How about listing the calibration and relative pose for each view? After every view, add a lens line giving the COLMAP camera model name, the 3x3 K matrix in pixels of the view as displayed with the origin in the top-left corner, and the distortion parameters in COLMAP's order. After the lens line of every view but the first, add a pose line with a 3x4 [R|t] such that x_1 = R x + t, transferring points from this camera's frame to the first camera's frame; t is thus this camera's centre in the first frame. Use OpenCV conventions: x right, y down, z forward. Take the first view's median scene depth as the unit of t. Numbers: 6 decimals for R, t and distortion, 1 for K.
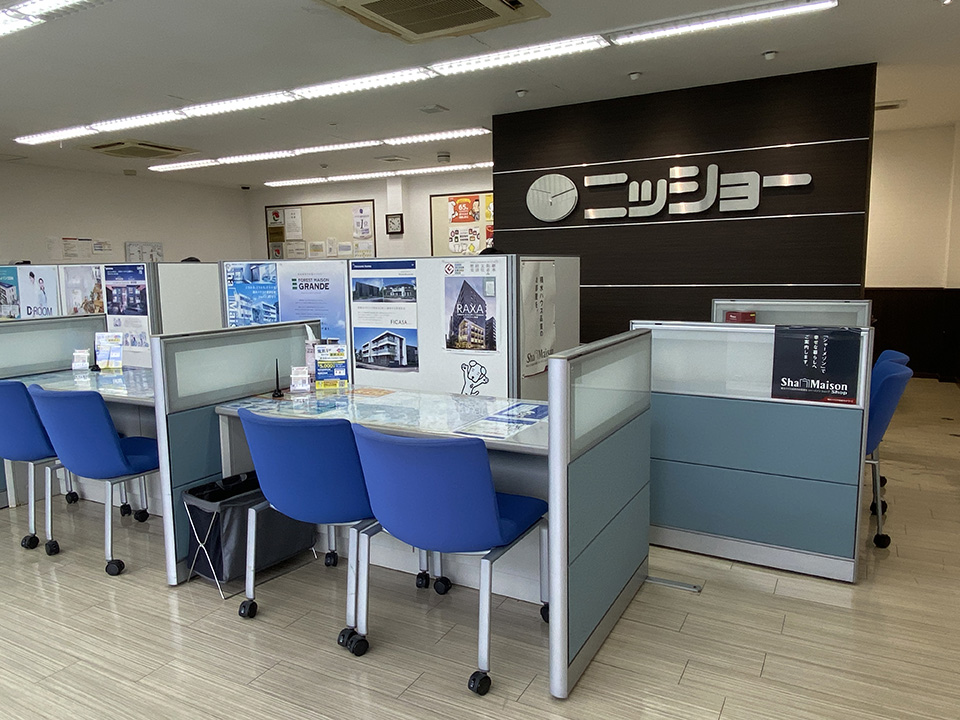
lens RADIAL K [[694.8, 0, 474.5], [0, 694.8, 368.9], [0, 0, 1]] dist [0.059056, -0.062611]
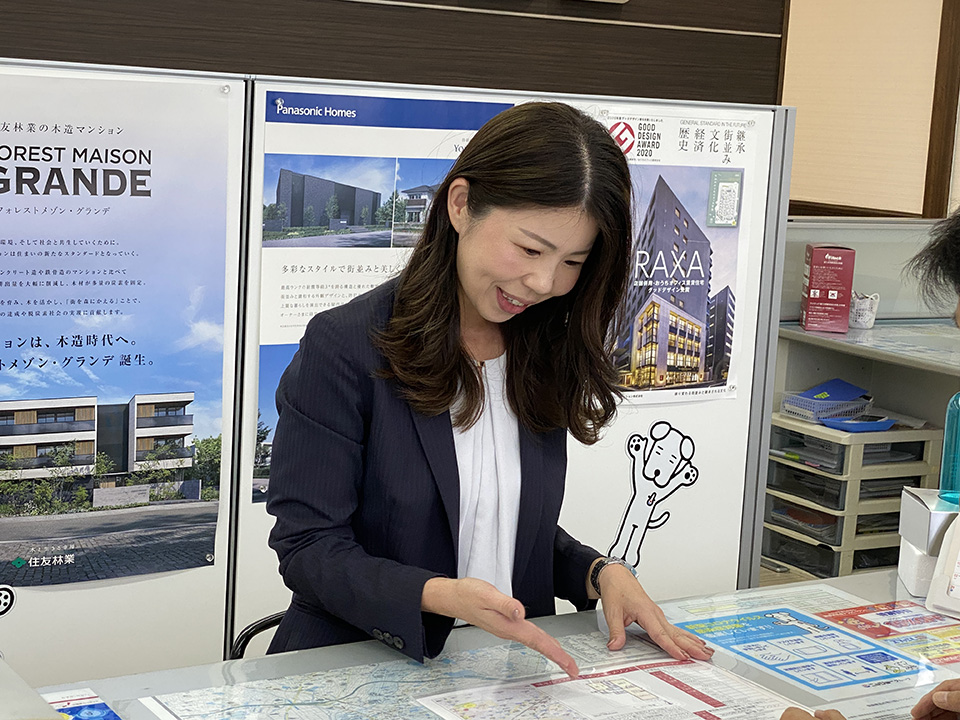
lens RADIAL K [[1732.4, 0, 480.0], [0, 1732.4, 359.7], [0, 0, 1]] dist [0.097264, 0.000000]
pose [[0.491021, -0.086257, 0.866867, -0.695576], [0.064677, 0.995949, 0.062466, -0.090471], [-0.868743, 0.025394, 0.494611, 0.621847]]
